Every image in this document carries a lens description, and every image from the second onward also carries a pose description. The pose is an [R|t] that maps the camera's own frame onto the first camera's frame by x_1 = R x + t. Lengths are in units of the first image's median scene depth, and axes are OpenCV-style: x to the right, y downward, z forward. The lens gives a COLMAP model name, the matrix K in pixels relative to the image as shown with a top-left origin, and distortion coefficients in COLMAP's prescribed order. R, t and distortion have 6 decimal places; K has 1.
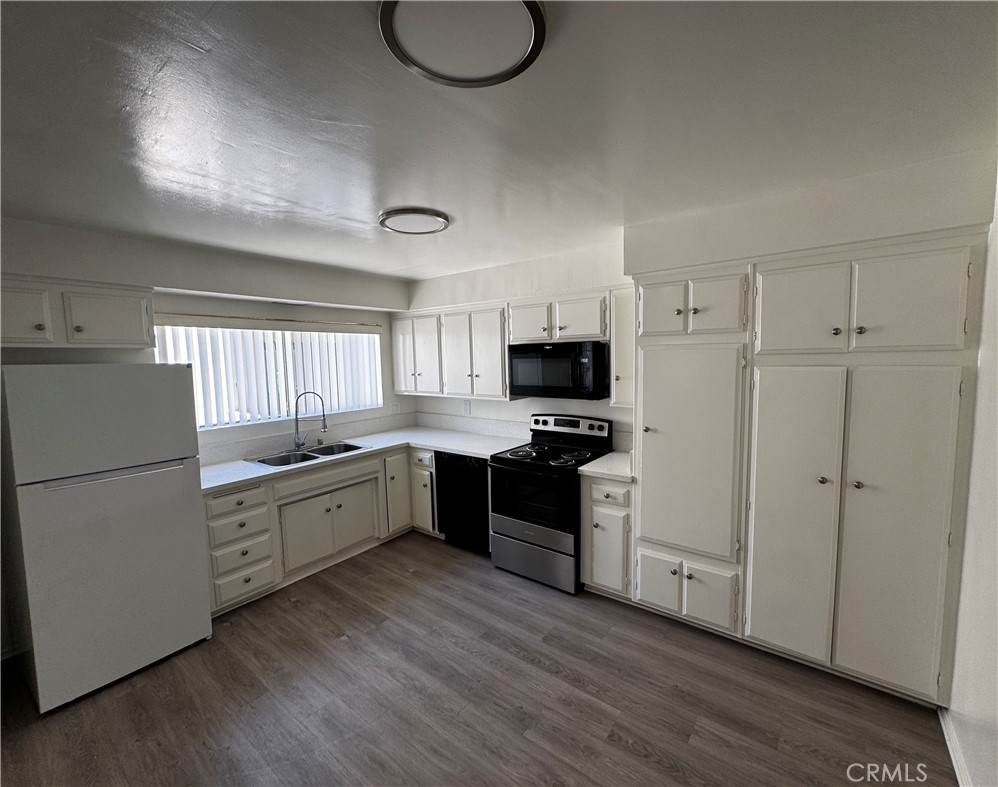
lens RADIAL K [[429.7, 0, 504.7], [0, 429.7, 395.3], [0, 0, 1]] dist [-0.000004, -0.000011]
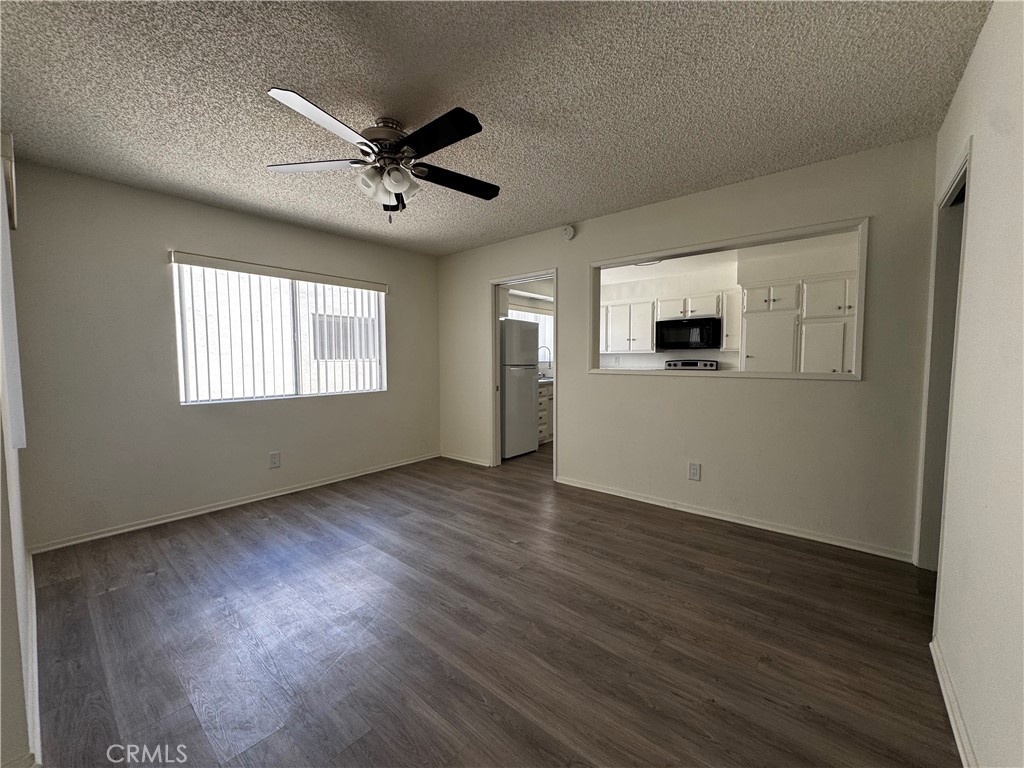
lens RADIAL K [[407.8, 0, 503.8], [0, 407.8, 383.1], [0, 0, 1]] dist [0.002627, 0.000104]
pose [[0.997749, 0.018406, -0.064485, -0.630793], [-0.020273, 0.999391, -0.028415, 0.250102], [0.063923, 0.029658, 0.997514, -0.924812]]
